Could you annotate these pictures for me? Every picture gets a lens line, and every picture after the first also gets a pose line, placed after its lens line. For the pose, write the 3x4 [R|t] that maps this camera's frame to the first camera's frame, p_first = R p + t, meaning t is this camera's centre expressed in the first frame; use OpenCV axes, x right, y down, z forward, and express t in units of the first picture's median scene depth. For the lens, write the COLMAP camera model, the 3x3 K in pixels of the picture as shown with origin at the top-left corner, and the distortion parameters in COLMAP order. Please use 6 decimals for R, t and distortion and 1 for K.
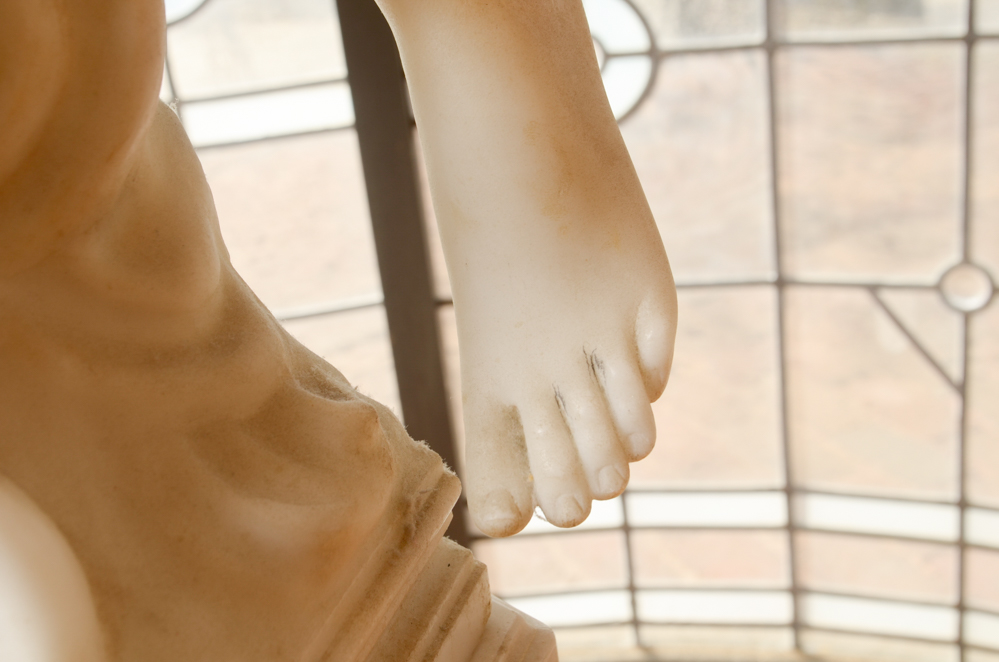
lens RADIAL K [[1425.7, 0, 506.8], [0, 1425.7, 331.2], [0, 0, 1]] dist [0.003588, 0.000000]
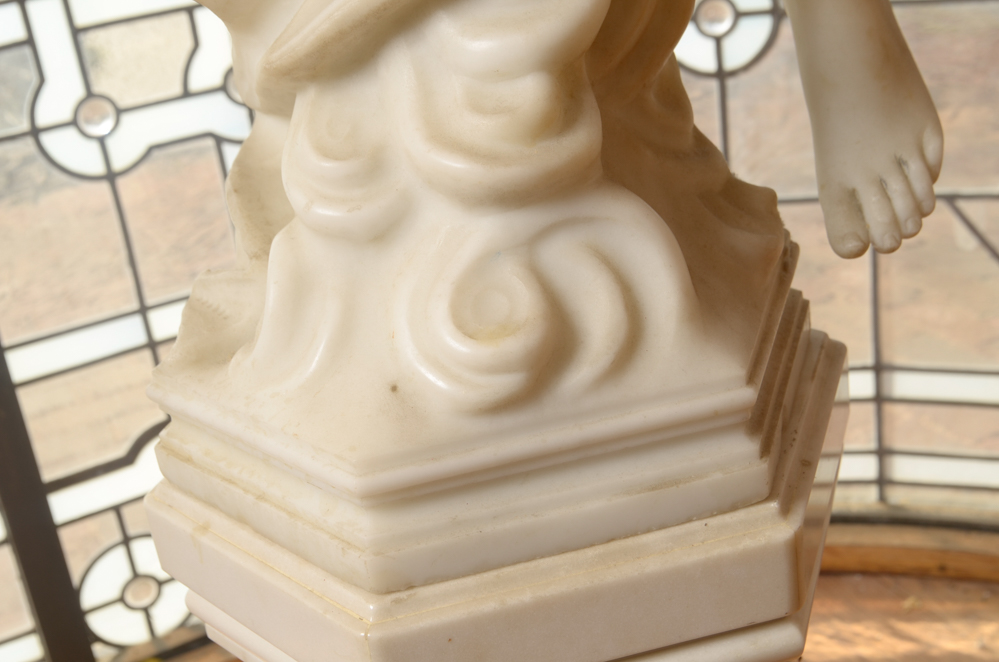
lens RADIAL K [[1425.7, 0, 491.5], [0, 1425.7, 331.9], [0, 0, 1]] dist [0.003588, 0.000000]
pose [[0.999911, -0.012435, -0.004789, -0.451779], [0.012502, 0.999819, 0.014345, 0.204572], [0.004609, -0.014403, 0.999886, -0.811877]]
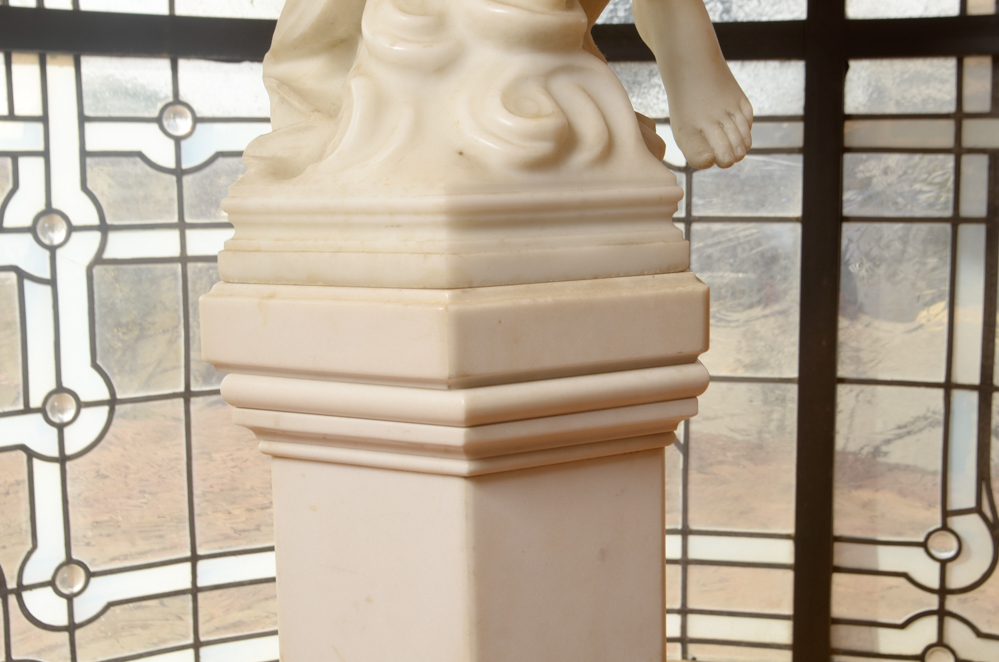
lens RADIAL K [[1425.7, 0, 503.5], [0, 1425.7, 328.6], [0, 0, 1]] dist [0.003588, 0.000000]
pose [[0.948093, 0.068252, 0.310582, -1.184018], [0.026139, 0.956663, -0.290023, 1.208217], [-0.316917, 0.283087, 0.905221, -1.243526]]
